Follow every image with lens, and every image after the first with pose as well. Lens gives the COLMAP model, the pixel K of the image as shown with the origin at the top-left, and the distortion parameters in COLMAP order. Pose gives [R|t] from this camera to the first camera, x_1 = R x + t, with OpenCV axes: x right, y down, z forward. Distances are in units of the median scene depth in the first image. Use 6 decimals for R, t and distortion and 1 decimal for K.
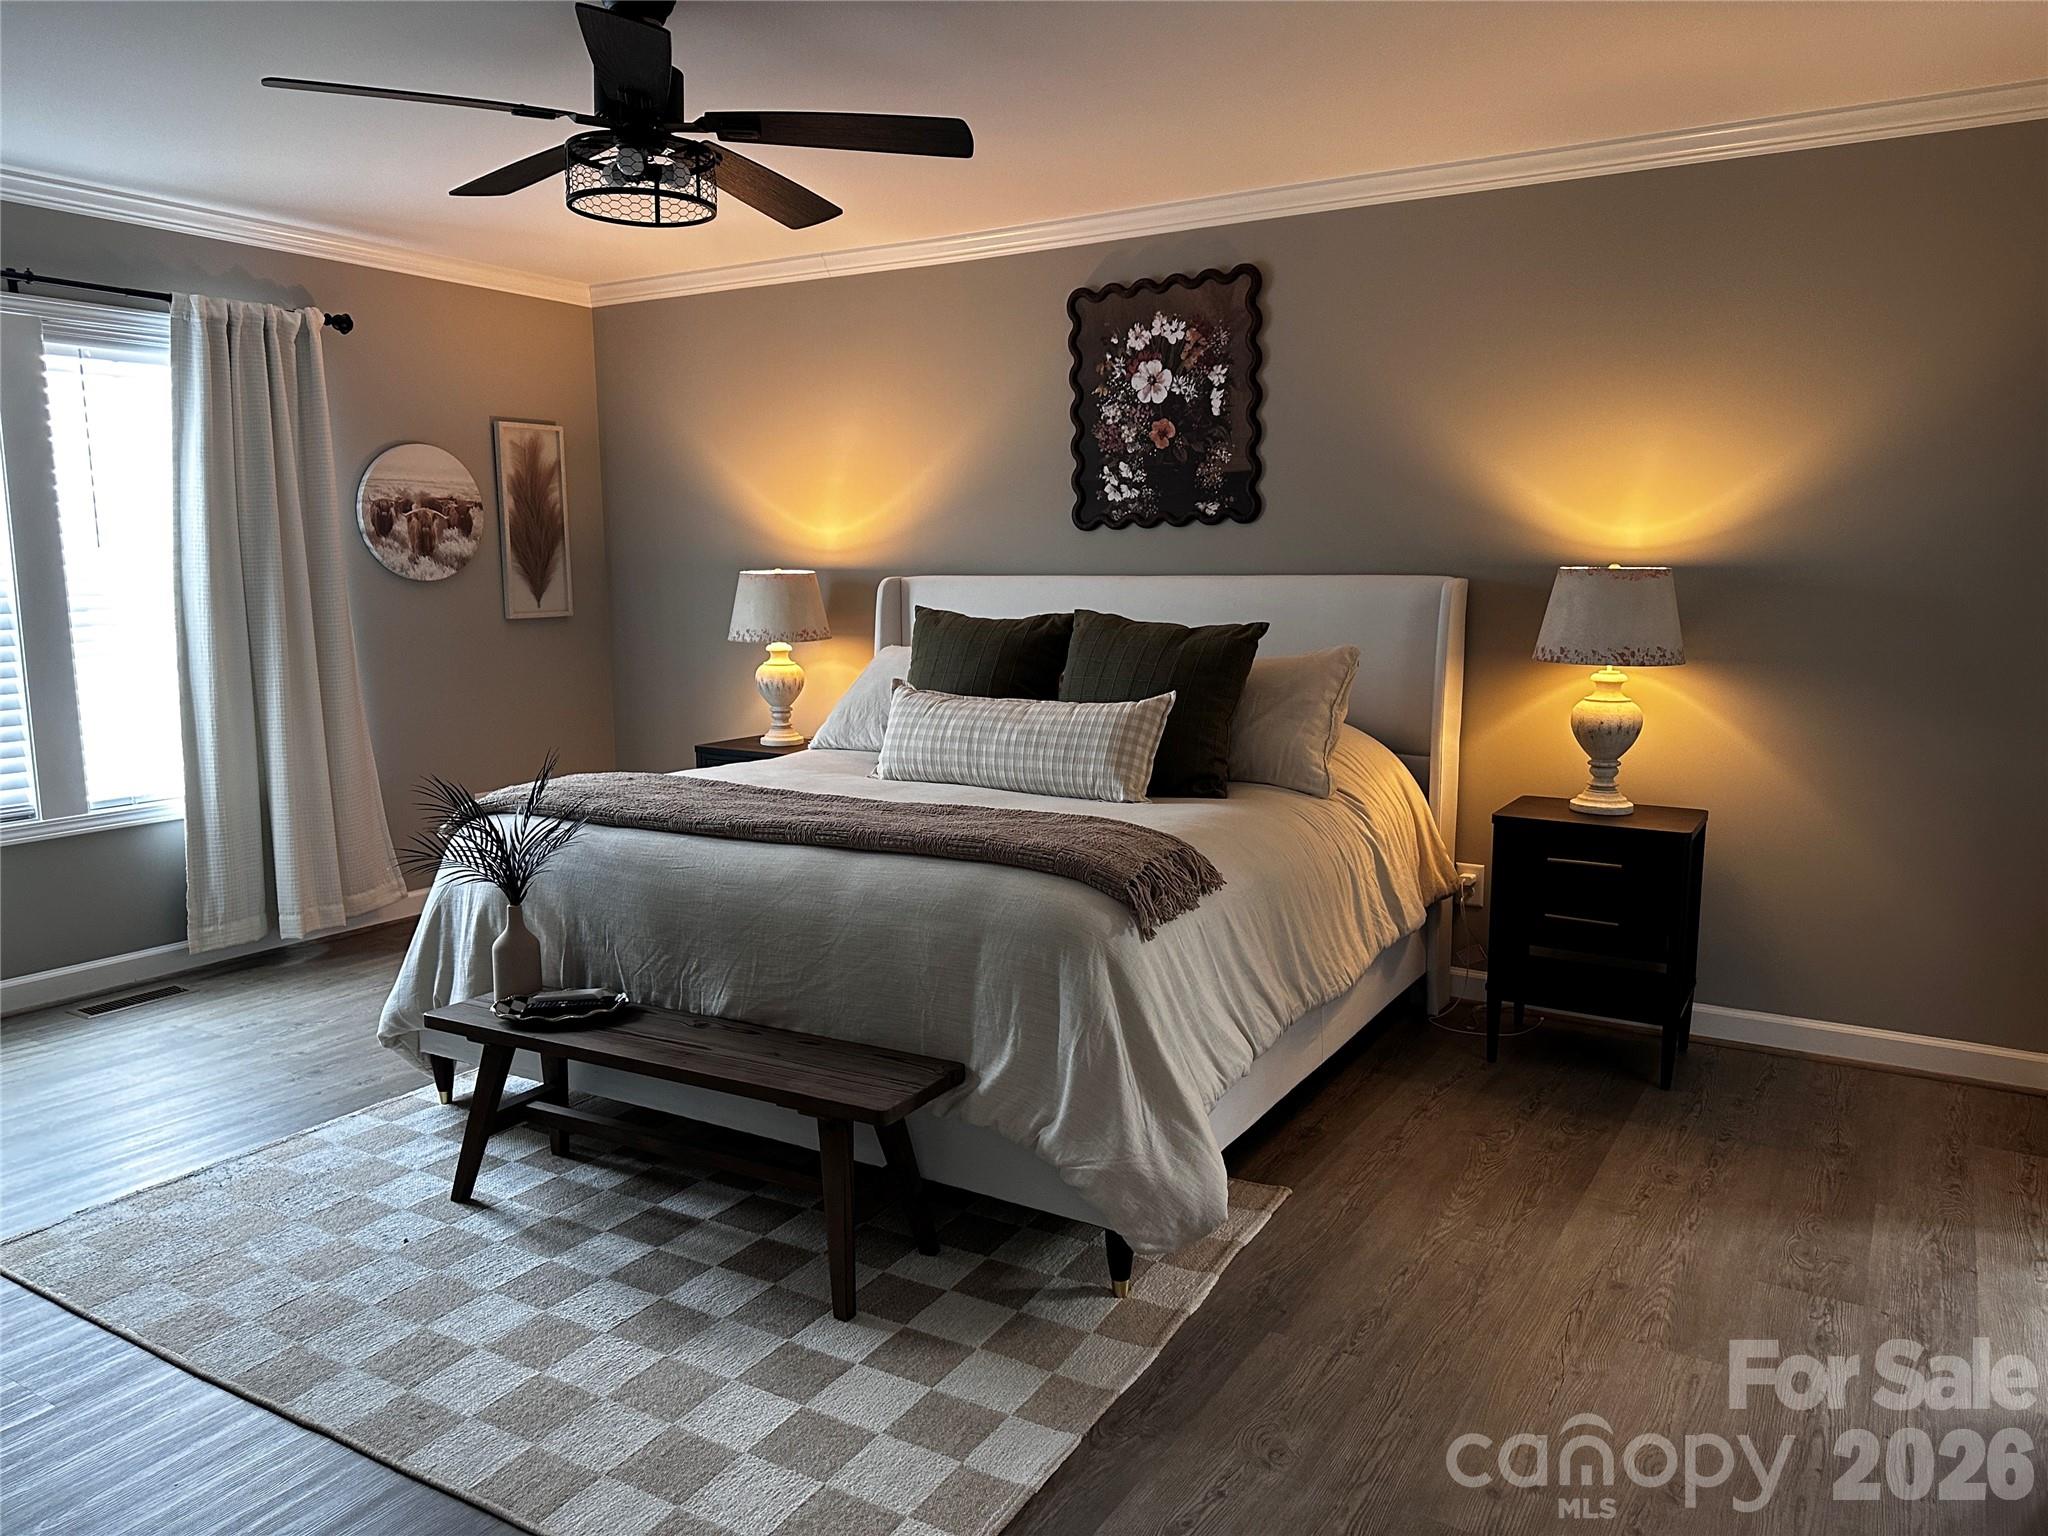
lens RADIAL K [[1417.7, 0, 1024.0], [0, 1417.7, 768.0], [0, 0, 1]] dist [0.127918, -0.062464]
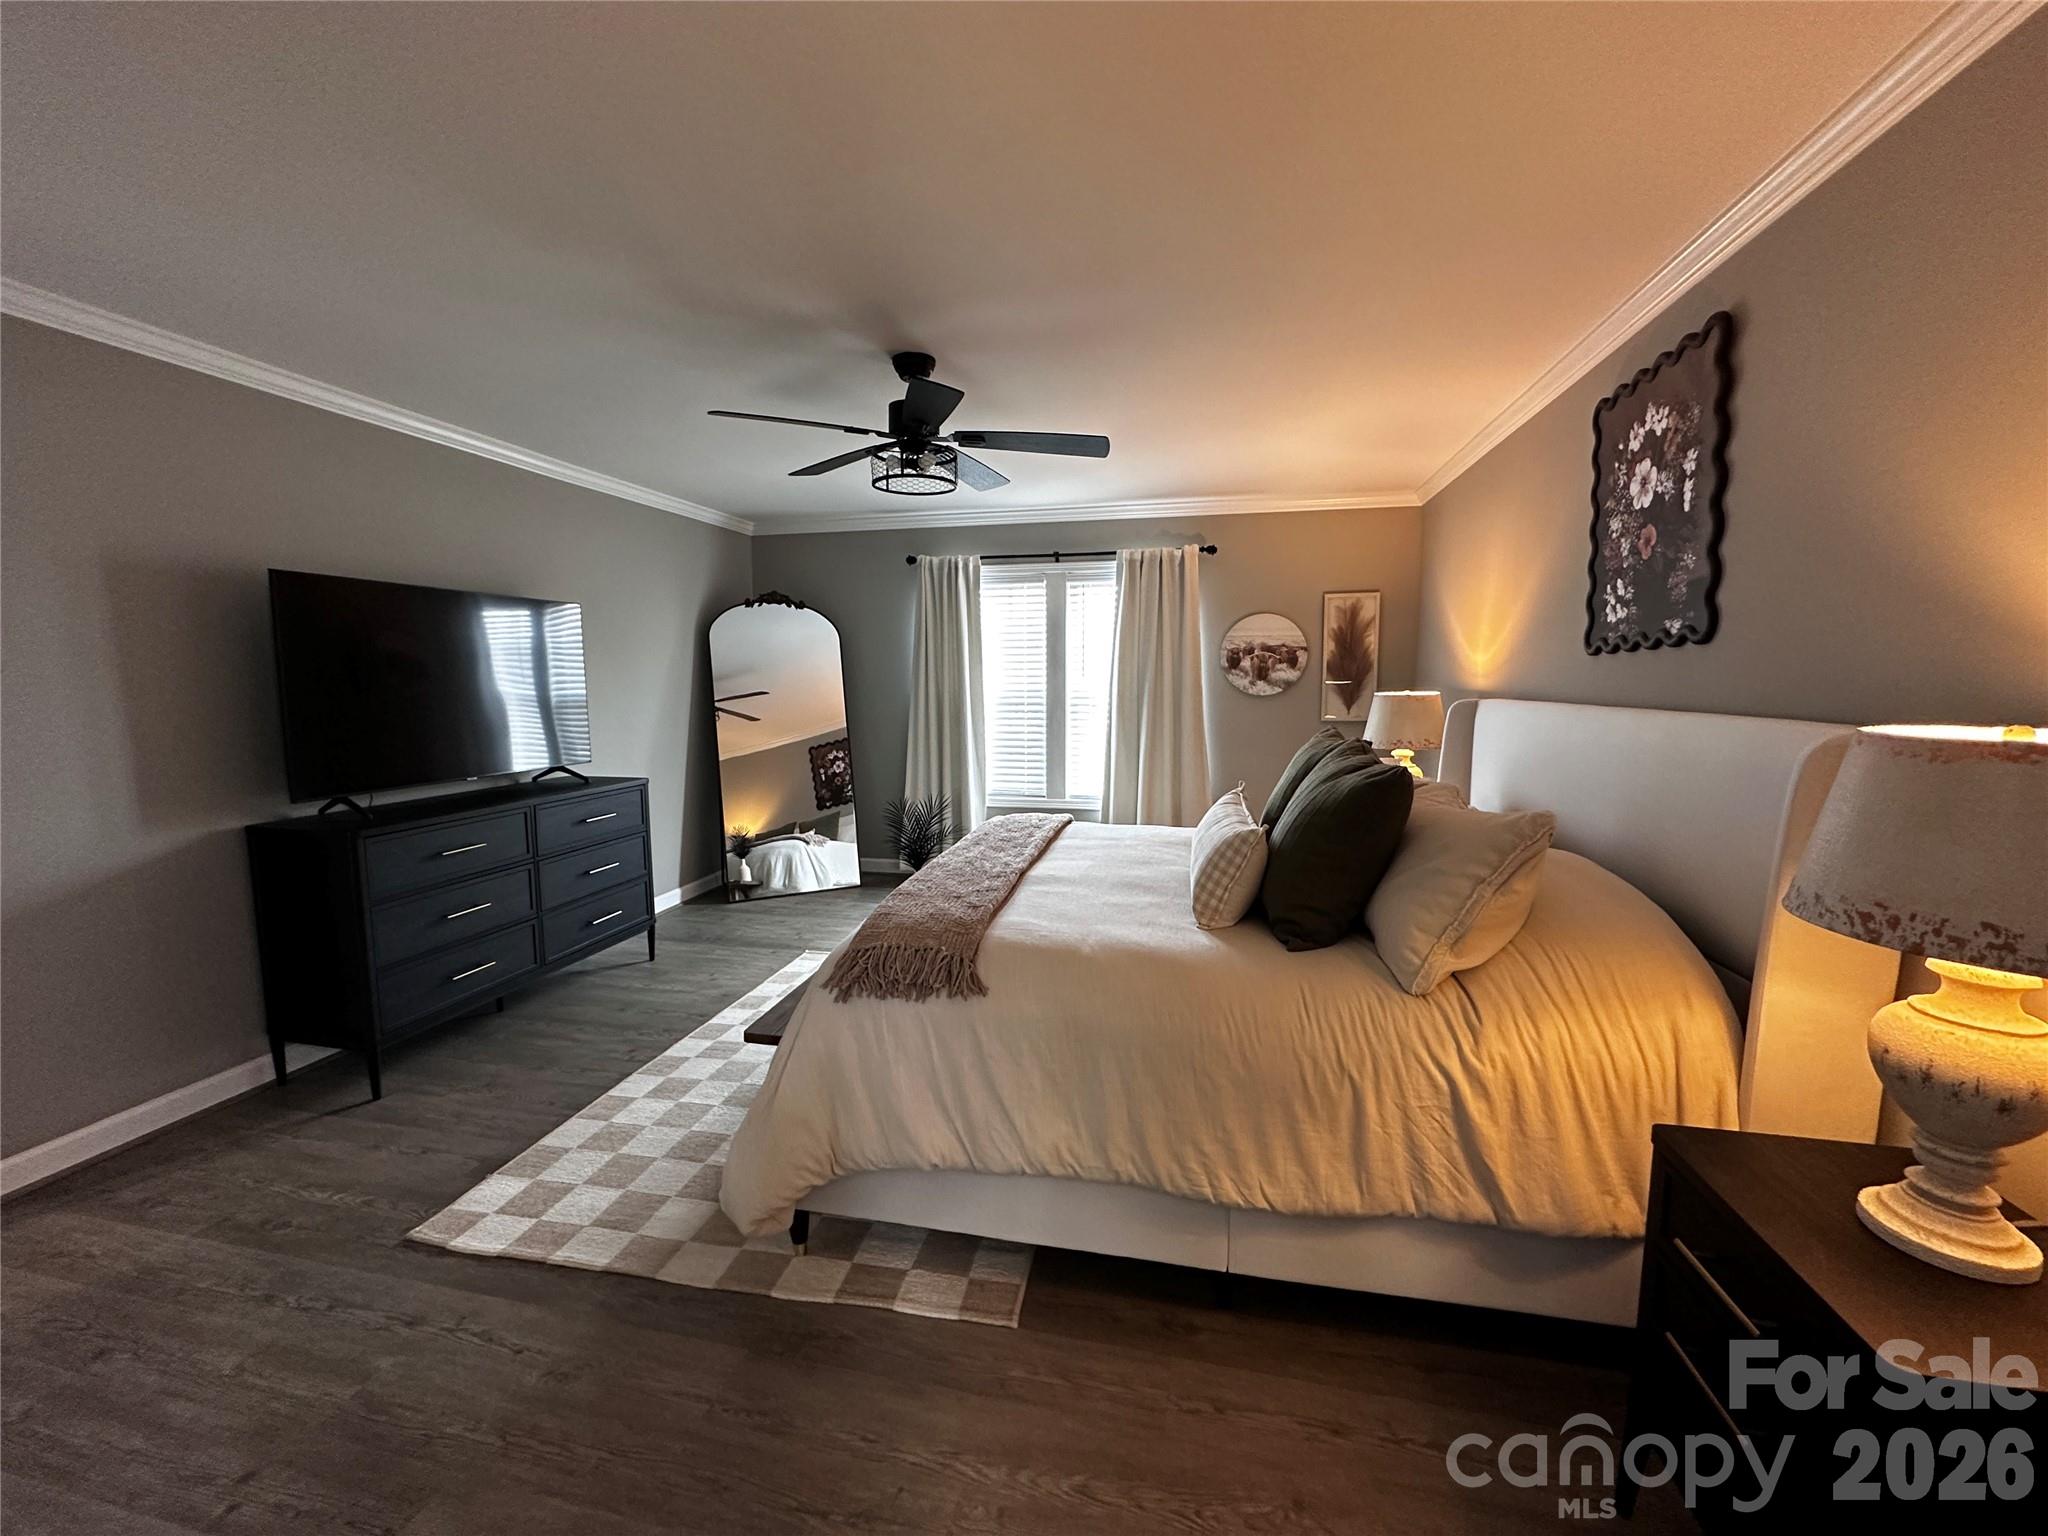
lens RADIAL K [[829.0, 0, 1024.0], [0, 829.0, 768.0], [0, 0, 1]] dist [0.000147, -0.000041]
pose [[0.349589, 0.108588, -0.930589, 0.439374], [-0.148082, 0.987180, 0.059562, -0.075208], [0.925126, 0.116982, 0.361188, 0.492465]]
